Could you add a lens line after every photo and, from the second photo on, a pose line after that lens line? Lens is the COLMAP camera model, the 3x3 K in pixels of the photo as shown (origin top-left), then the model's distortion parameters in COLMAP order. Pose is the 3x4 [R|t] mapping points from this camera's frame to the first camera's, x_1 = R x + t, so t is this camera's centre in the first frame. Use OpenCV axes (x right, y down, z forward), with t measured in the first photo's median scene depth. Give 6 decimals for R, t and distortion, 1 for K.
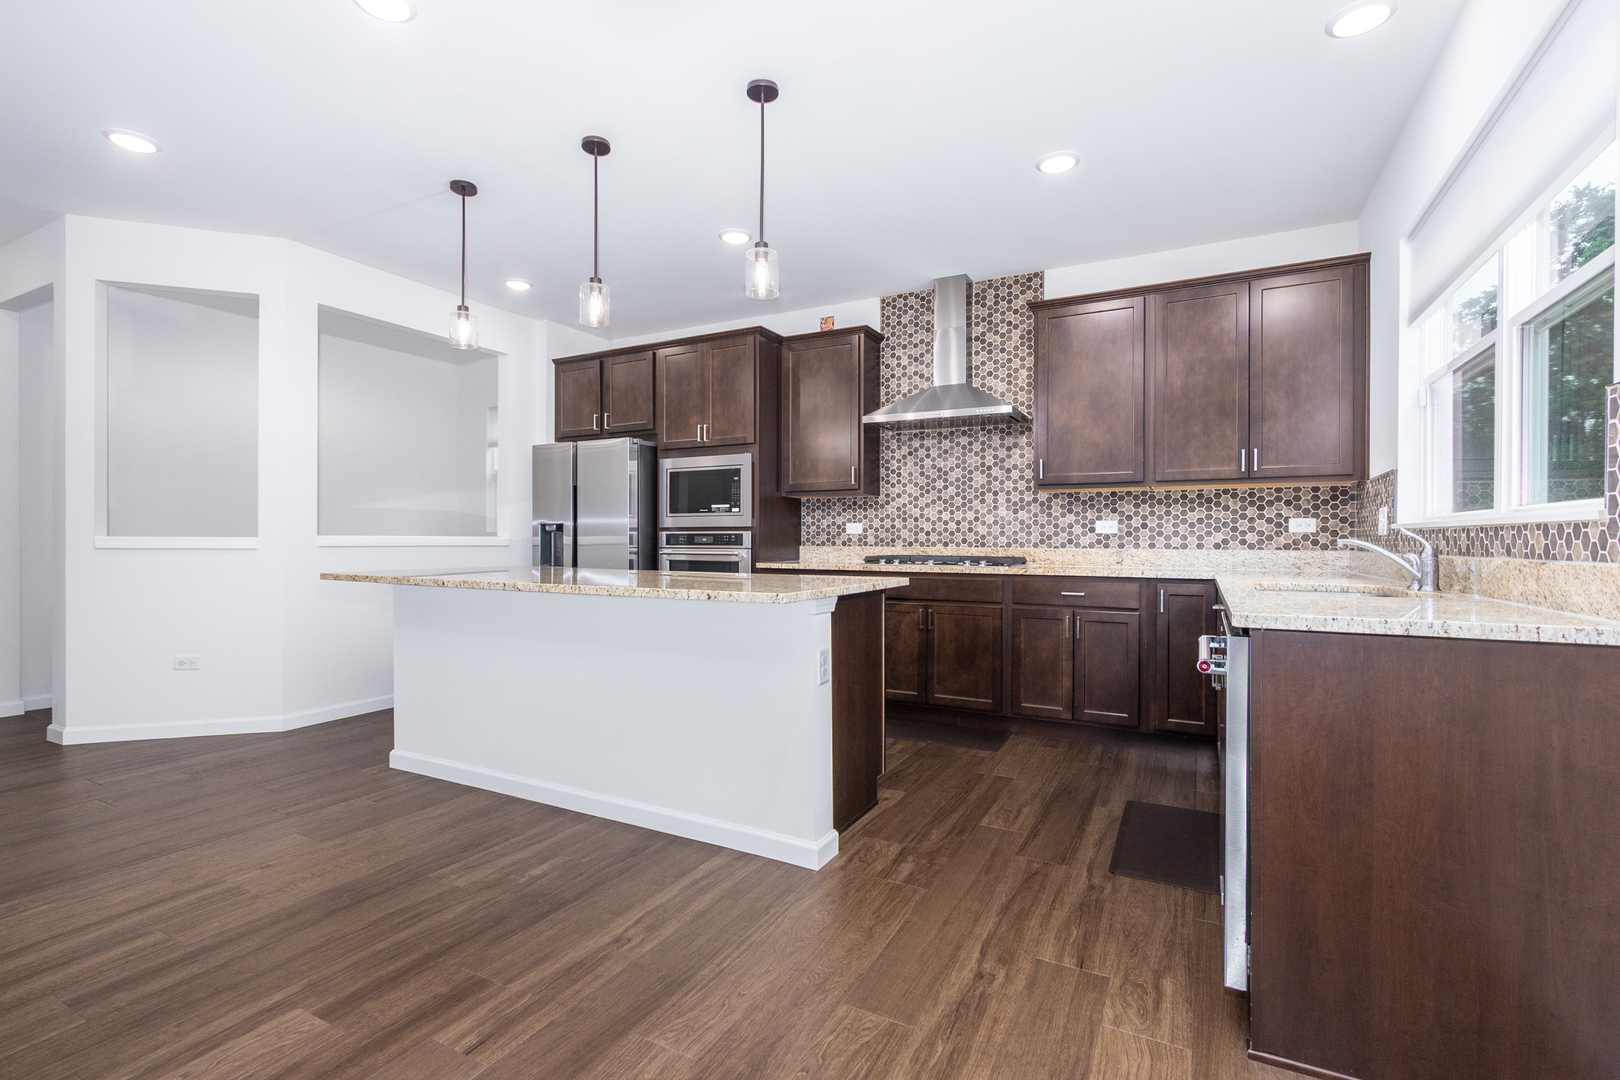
lens RADIAL K [[732.2, 0, 799.5], [0, 732.2, 537.9], [0, 0, 1]] dist [0.002828, -0.003477]
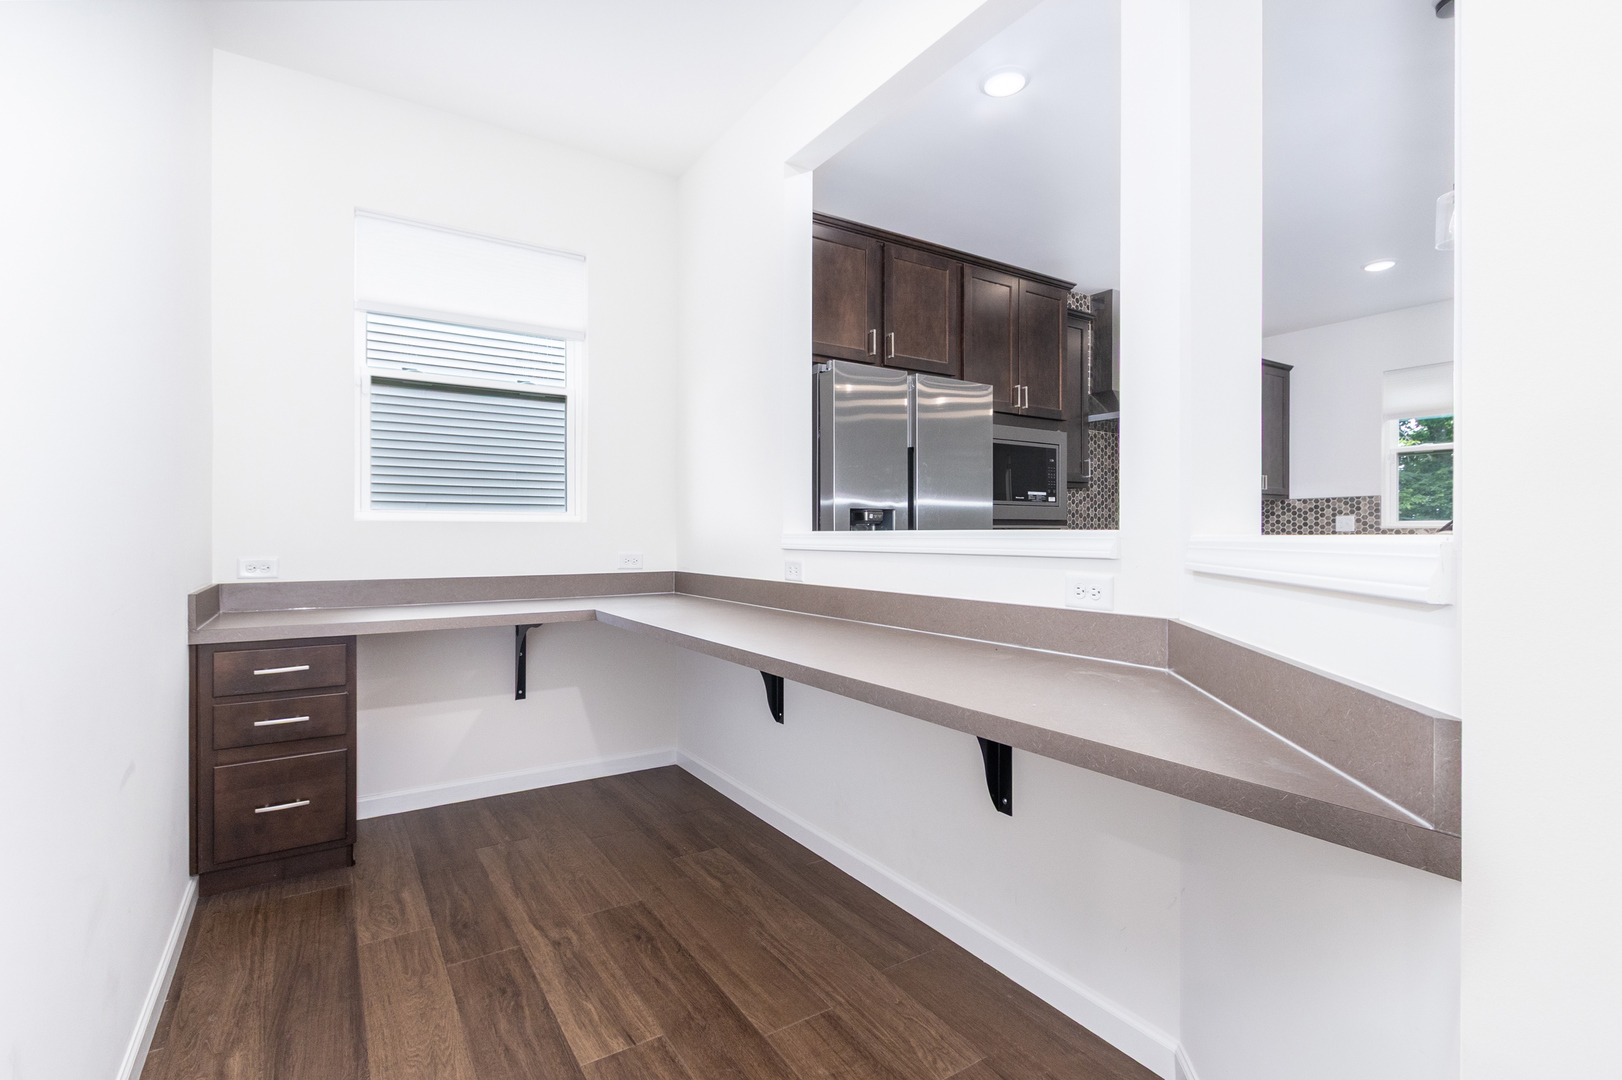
lens RADIAL K [[733.1, 0, 798.1], [0, 733.1, 546.2], [0, 0, 1]] dist [0.002828, -0.003477]
pose [[0.494938, -0.017028, 0.868761, -0.995969], [0.000740, 0.999816, 0.019175, -0.002214], [-0.868928, -0.008847, 0.494859, 0.896084]]
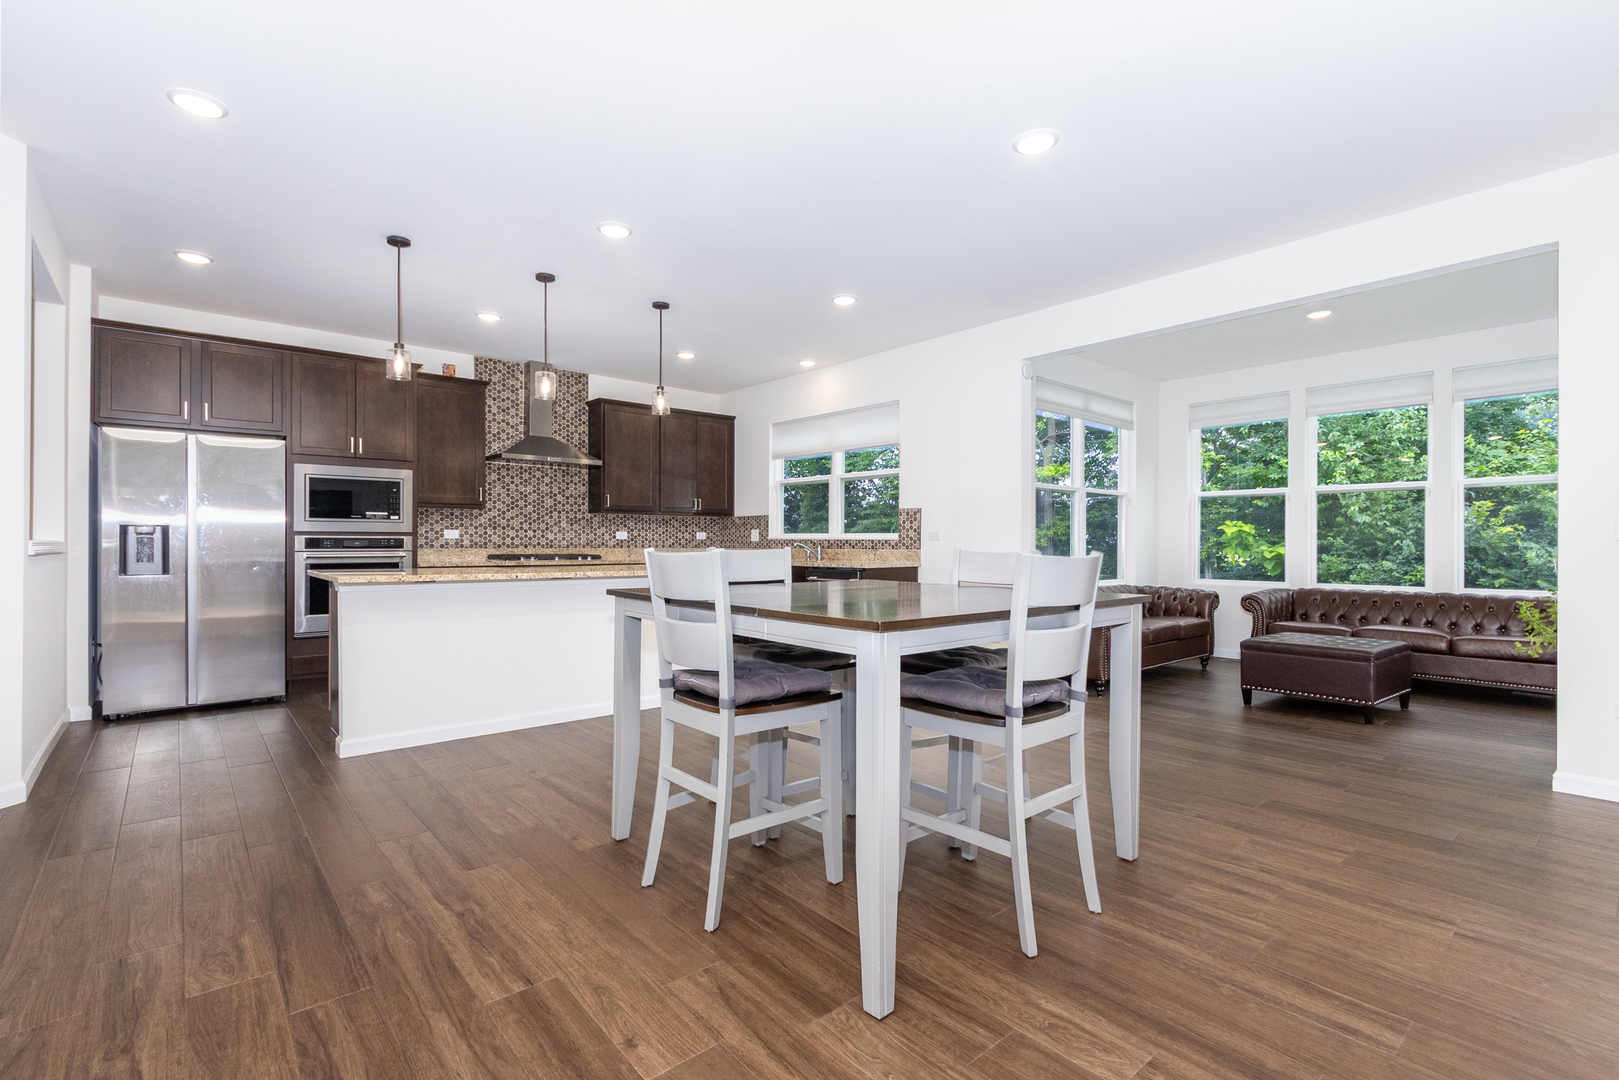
lens RADIAL K [[731.7, 0, 793.1], [0, 731.7, 545.9], [0, 0, 1]] dist [0.002828, -0.003477]
pose [[0.373876, -0.006898, 0.927453, -0.979964], [-0.005803, 0.999935, 0.009776, -0.009214], [-0.927460, -0.009037, 0.373812, -0.011334]]
